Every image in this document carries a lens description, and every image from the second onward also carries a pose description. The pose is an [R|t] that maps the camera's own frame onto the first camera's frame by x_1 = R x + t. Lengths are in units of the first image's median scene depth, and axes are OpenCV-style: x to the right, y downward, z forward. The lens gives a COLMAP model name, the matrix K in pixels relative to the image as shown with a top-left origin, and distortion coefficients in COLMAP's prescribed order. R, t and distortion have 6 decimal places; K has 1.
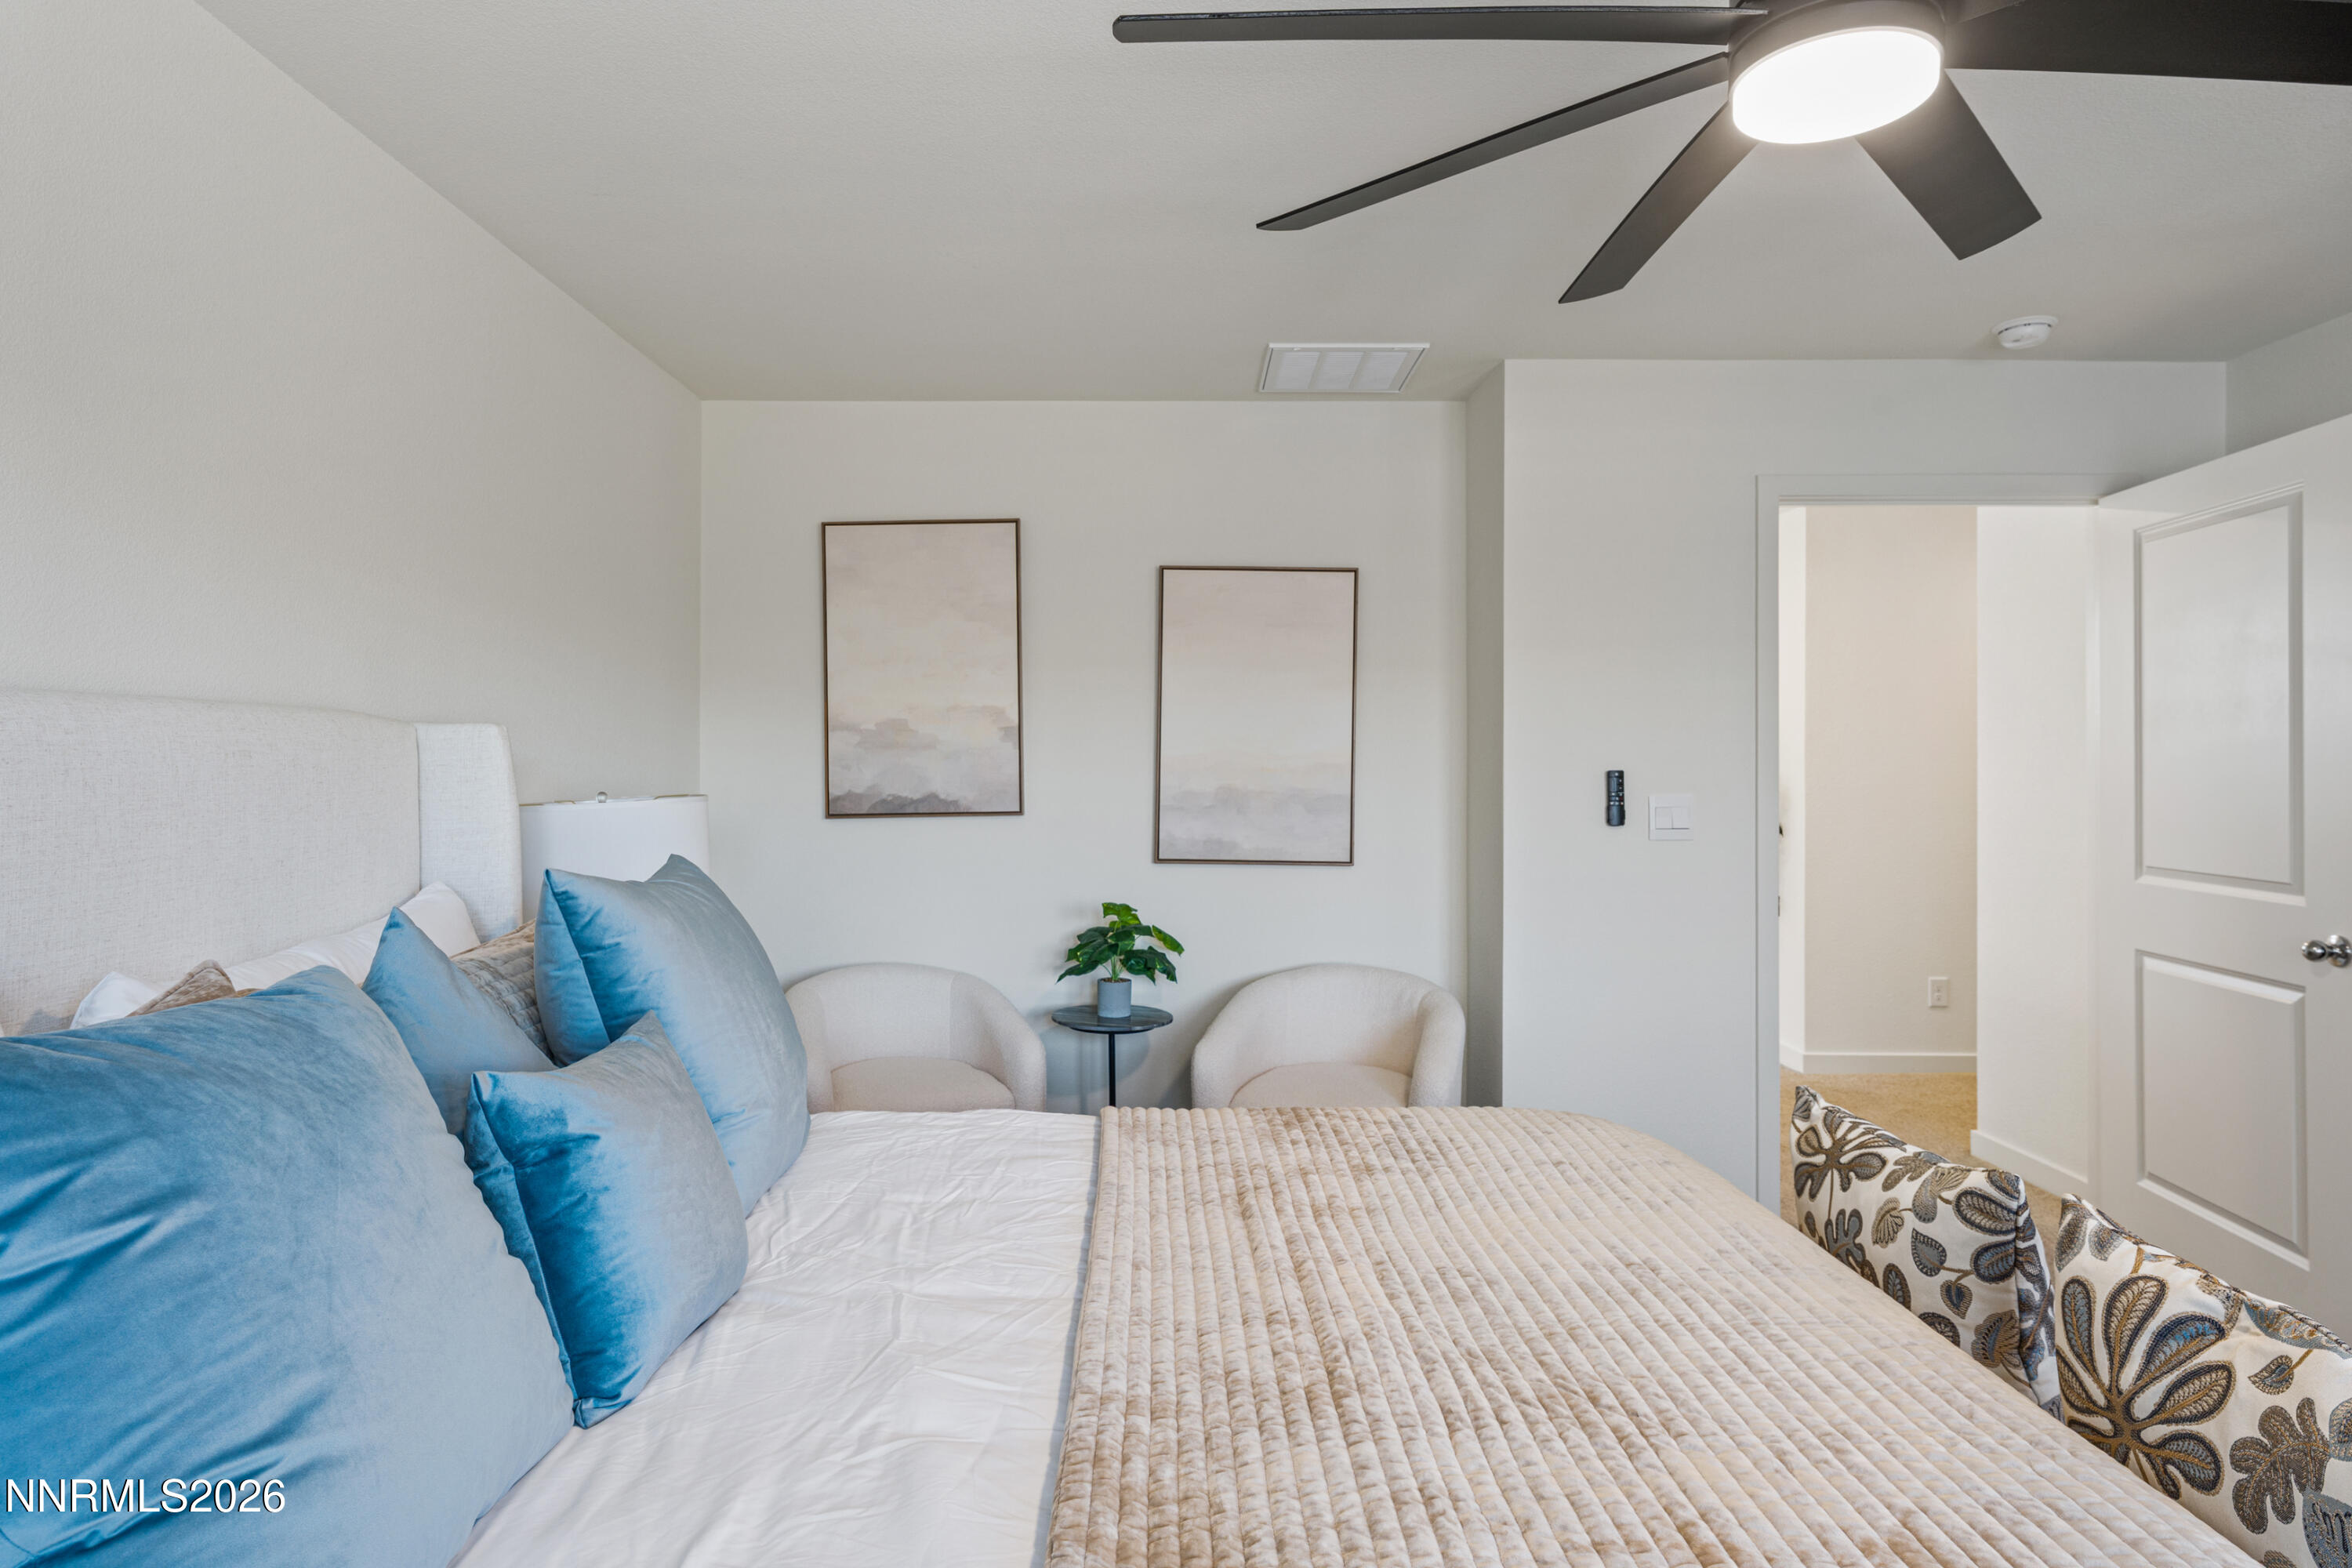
lens RADIAL K [[1322.1, 0, 1147.6], [0, 1322.1, 760.6], [0, 0, 1]] dist [0.004306, -0.002855]
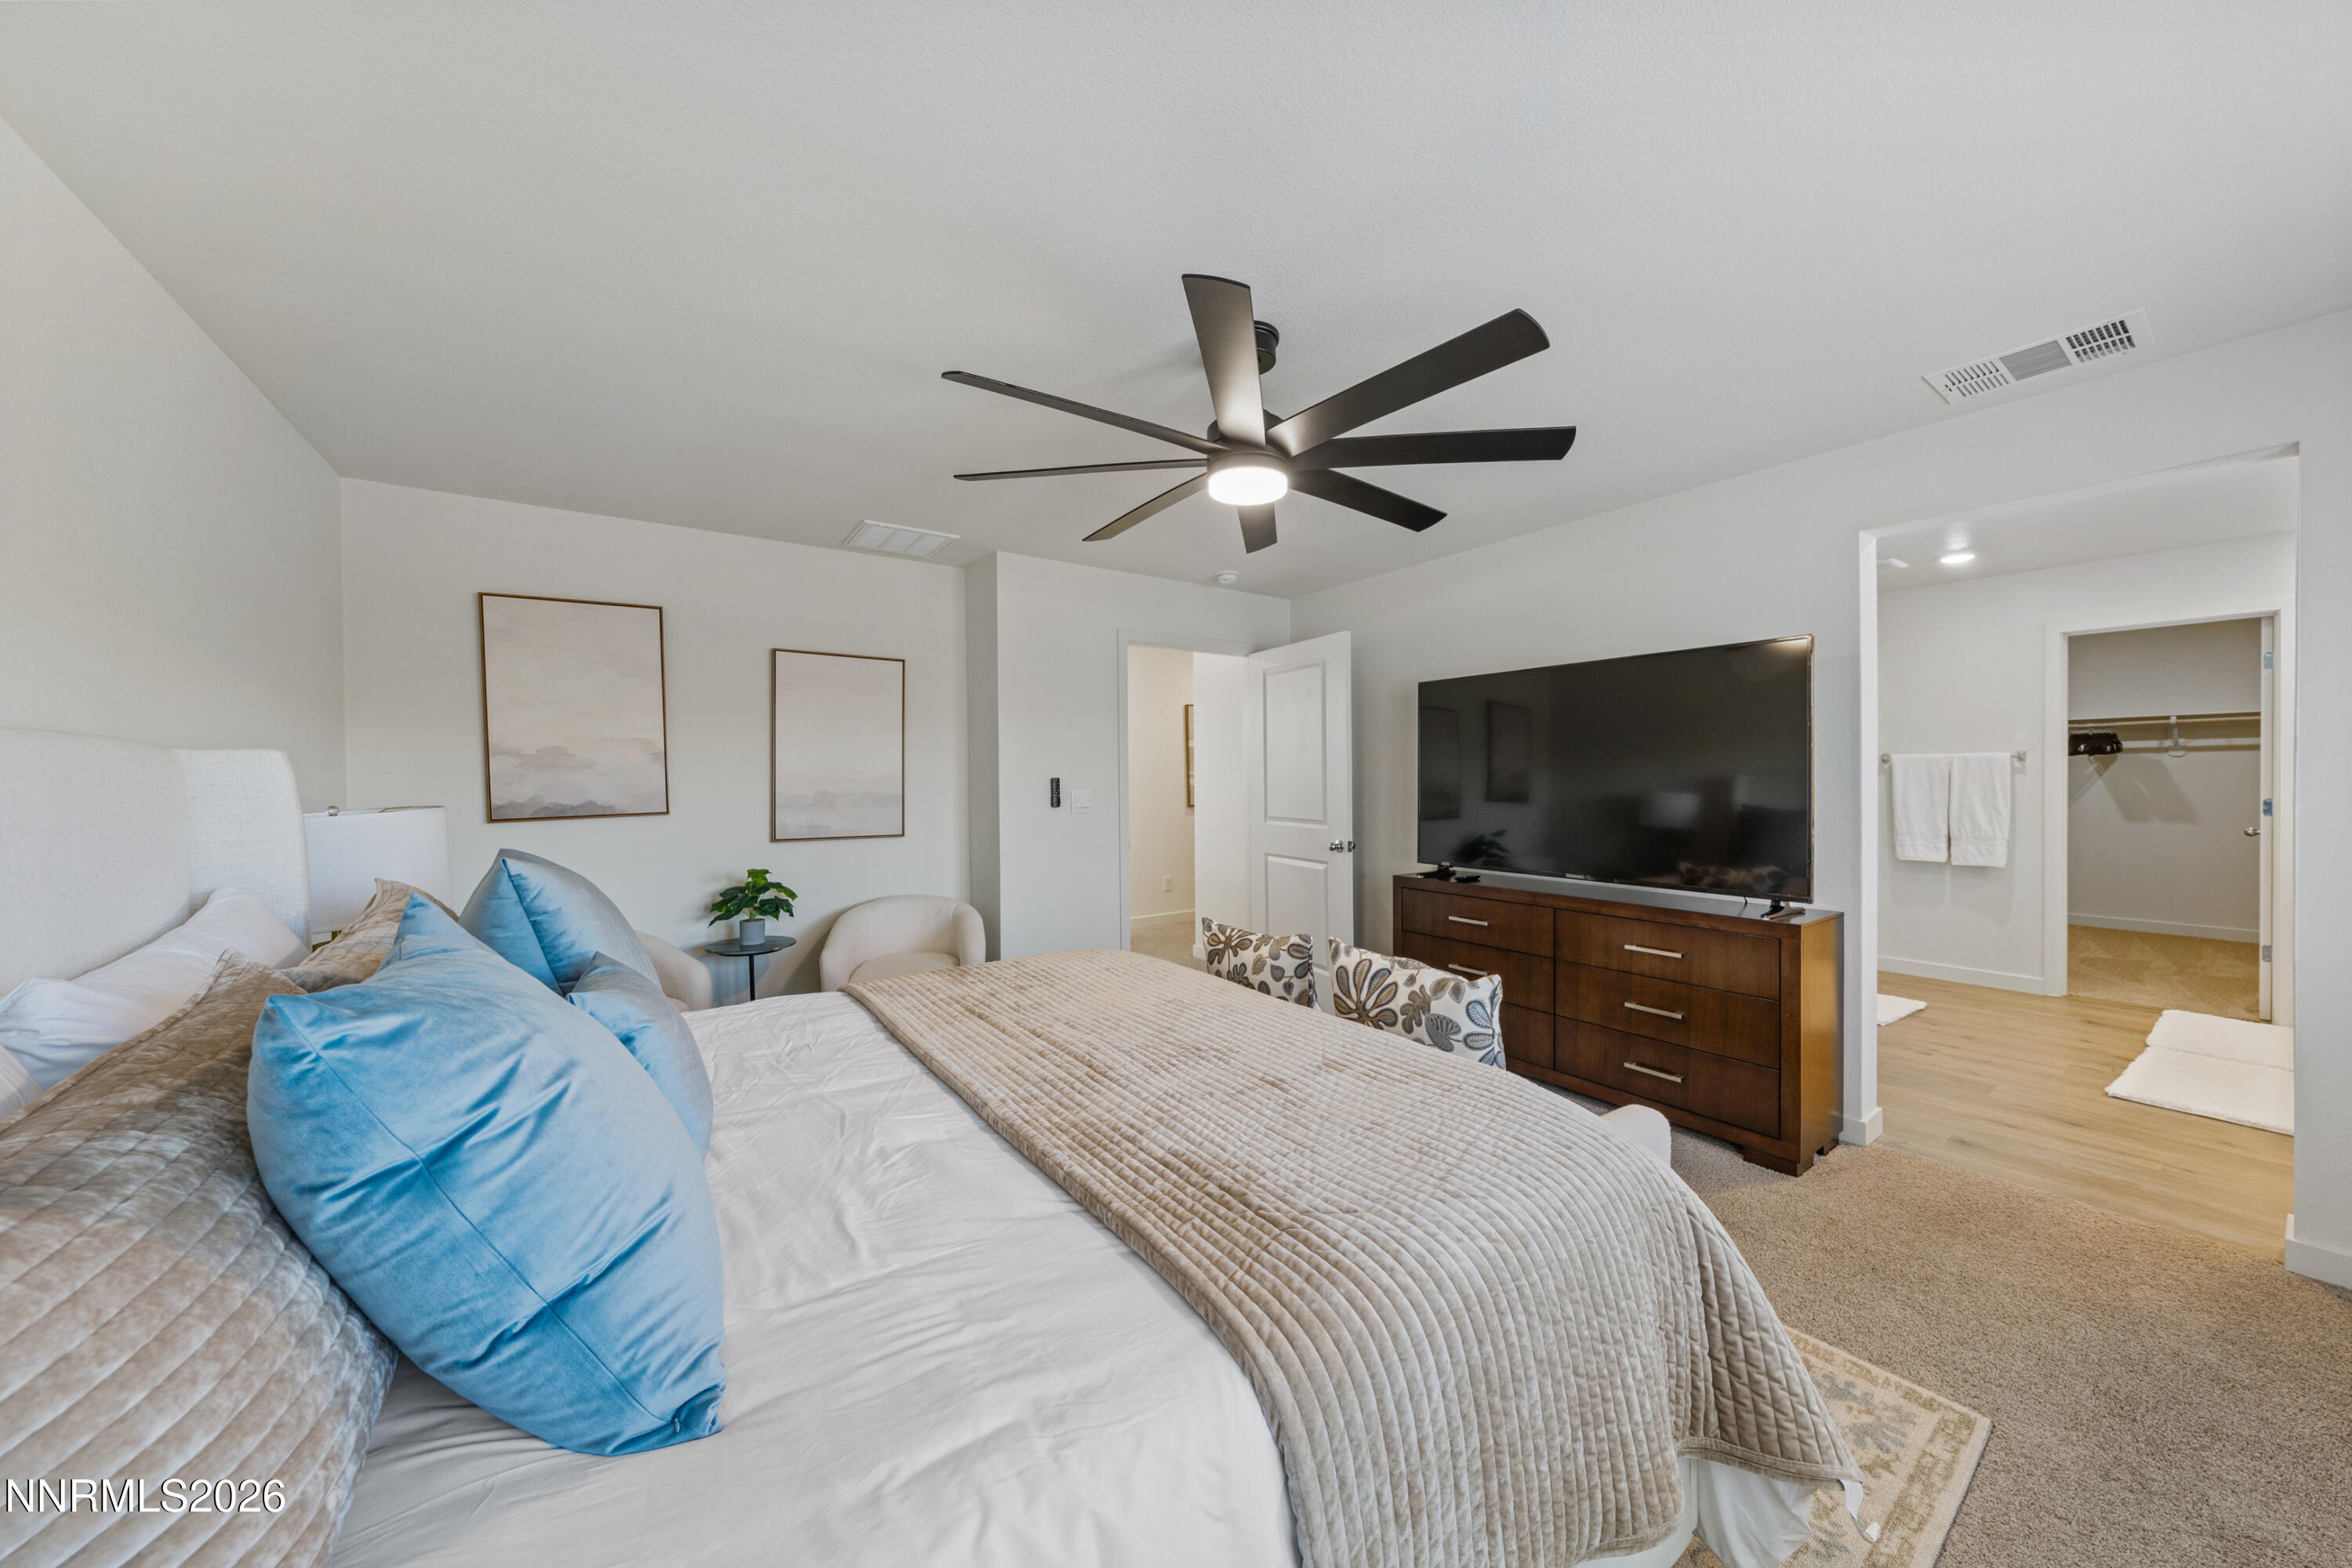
lens RADIAL K [[799.3, 0, 1188.7], [0, 799.3, 787.0], [0, 0, 1]] dist [-0.002112, -0.000451]
pose [[0.806179, -0.019495, 0.591350, -0.296952], [0.009516, 0.999755, 0.019986, -0.001149], [-0.591595, -0.010485, 0.806167, -0.064604]]
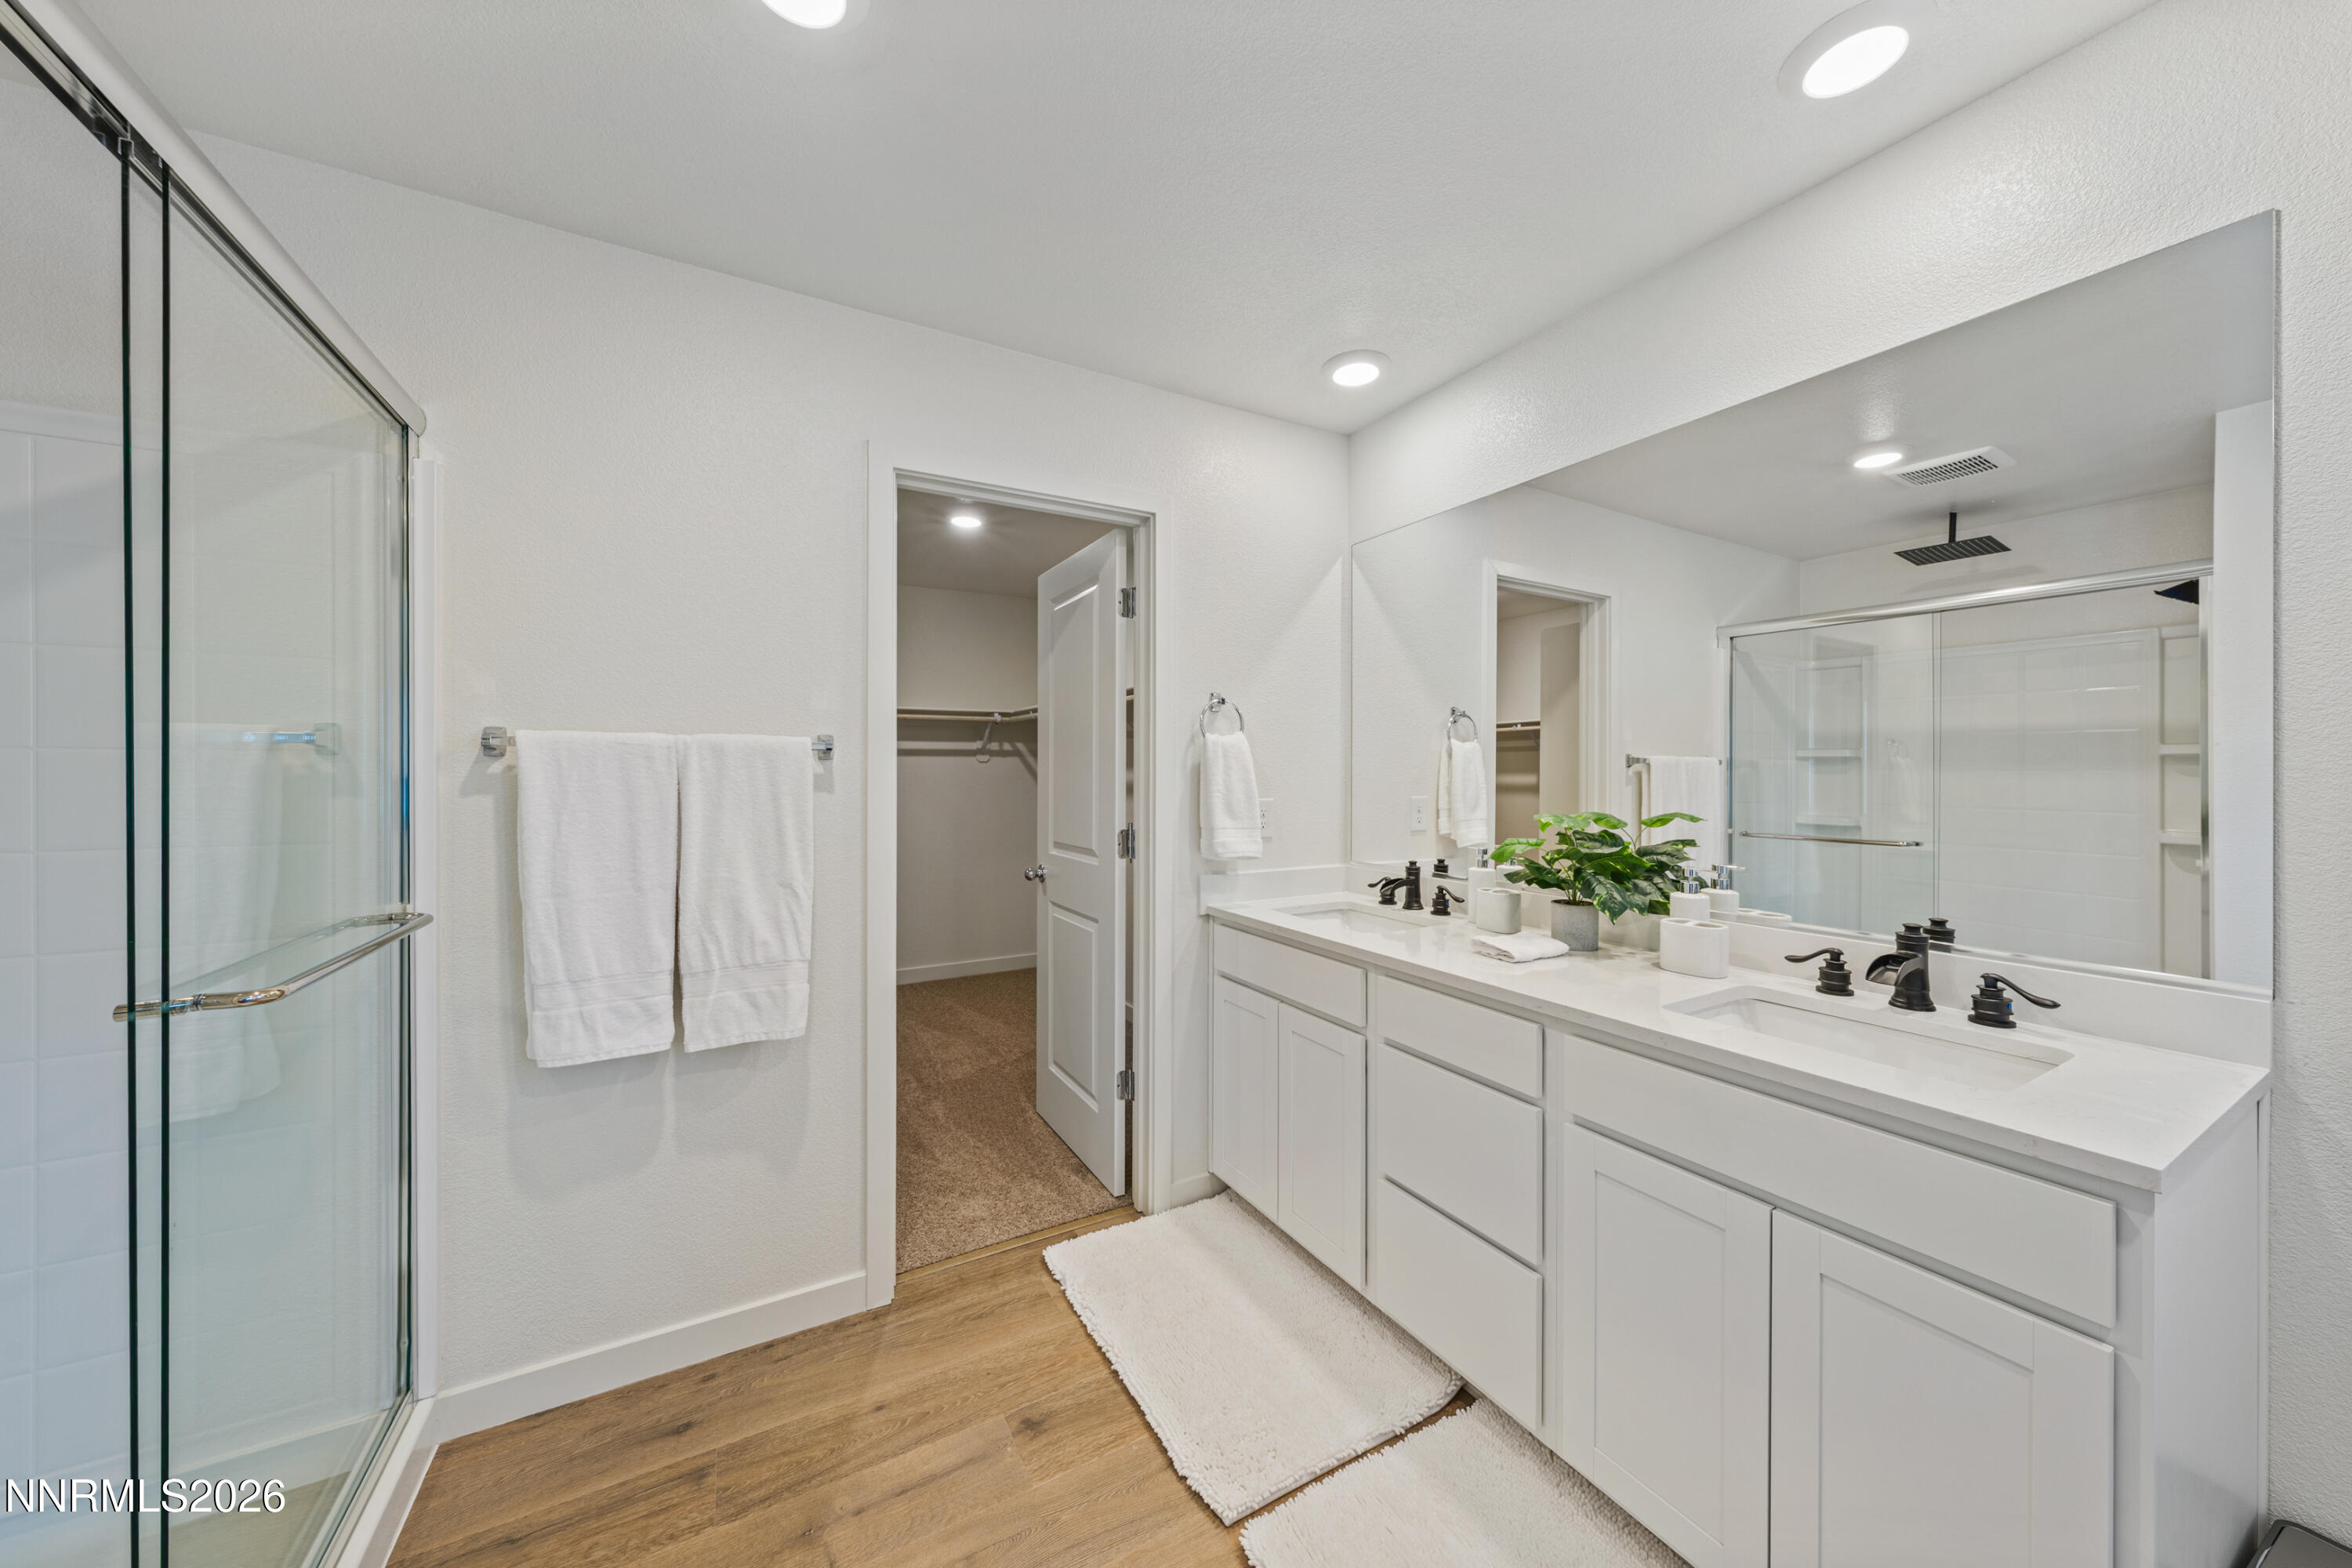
lens RADIAL K [[799.3, 0, 1154.4], [0, 799.3, 771.8], [0, 0, 1]] dist [-0.002112, -0.000451]
pose [[-0.476588, -0.001297, 0.879126, 0.623924], [-0.003740, 0.999993, -0.000552, 0.002333], [-0.879119, -0.003551, -0.476589, 0.152174]]
